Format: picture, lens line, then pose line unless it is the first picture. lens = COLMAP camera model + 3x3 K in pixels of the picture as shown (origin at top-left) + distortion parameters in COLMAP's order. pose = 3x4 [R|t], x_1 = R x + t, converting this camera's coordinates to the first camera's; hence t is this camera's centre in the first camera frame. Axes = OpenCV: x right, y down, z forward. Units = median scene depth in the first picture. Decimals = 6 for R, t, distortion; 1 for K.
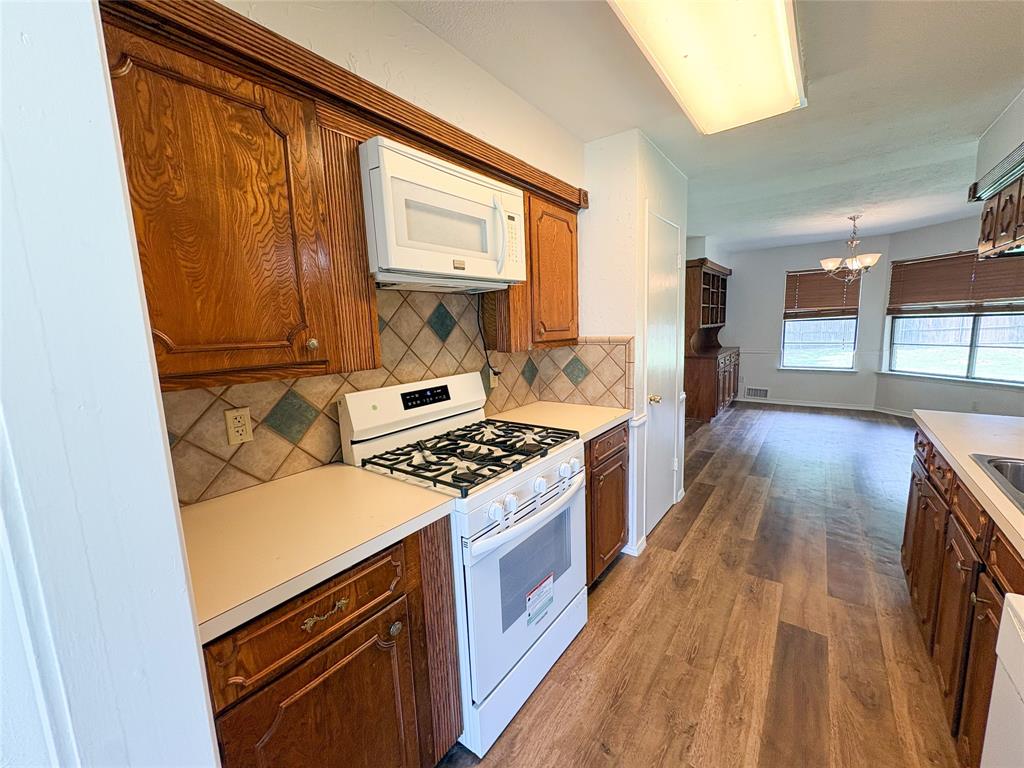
lens RADIAL K [[406.6, 0, 512.3], [0, 406.6, 385.1], [0, 0, 1]] dist [-0.000011, -0.000103]
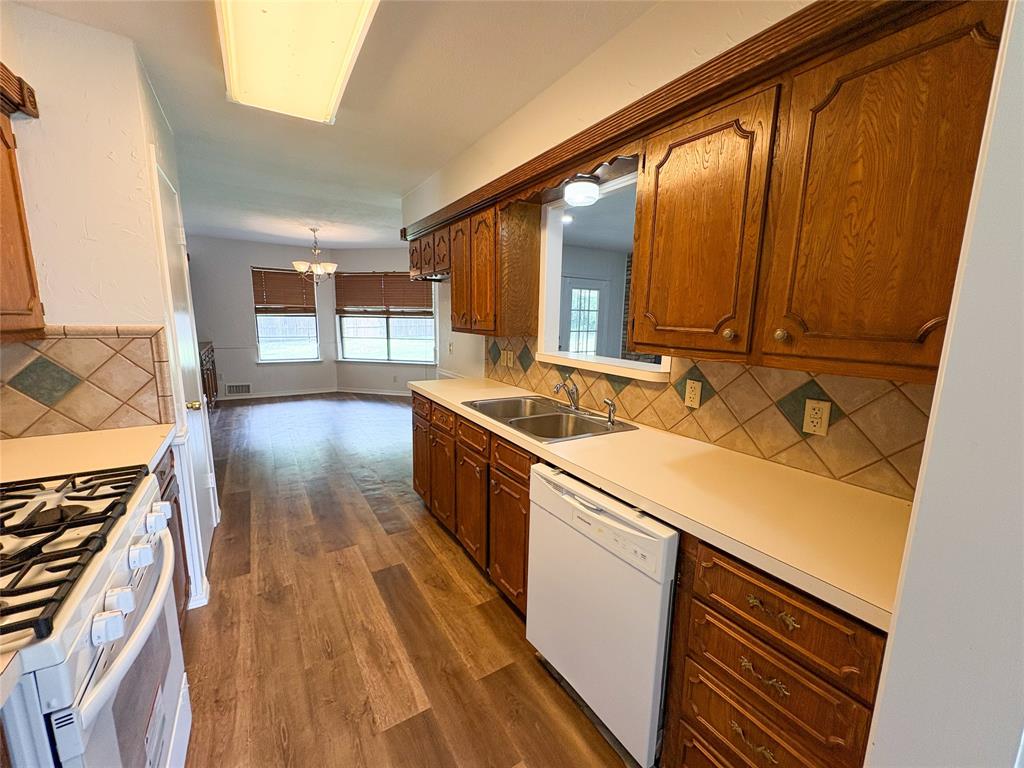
lens RADIAL K [[406.6, 0, 512.3], [0, 406.6, 385.1], [0, 0, 1]] dist [-0.000011, -0.000103]
pose [[0.353784, -0.114793, 0.928256, -0.160535], [0.104098, 0.991107, 0.082890, -0.007057], [-0.929516, 0.067305, 0.362587, 0.118688]]
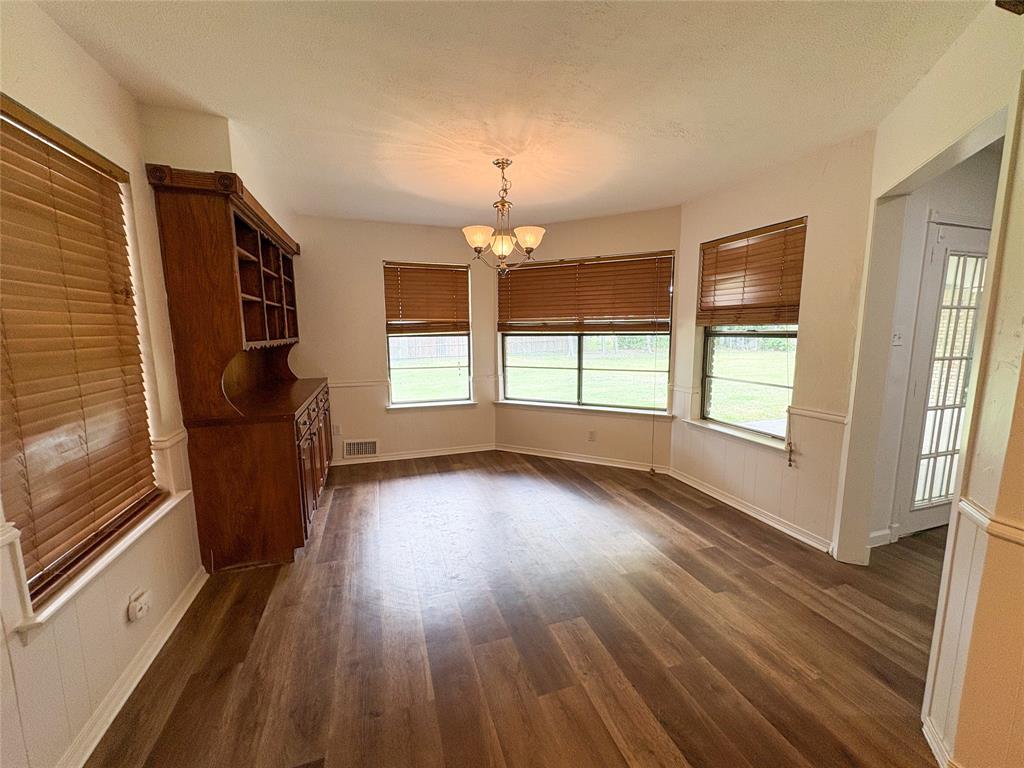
lens RADIAL K [[412.7, 0, 512.0], [0, 412.7, 384.0], [0, 0, 1]] dist [0.000367, 0.000027]
pose [[0.570247, -0.075660, 0.817981, 0.558428], [0.105566, 0.994243, 0.018370, -0.173840], [-0.814662, 0.075876, 0.574951, 1.105017]]
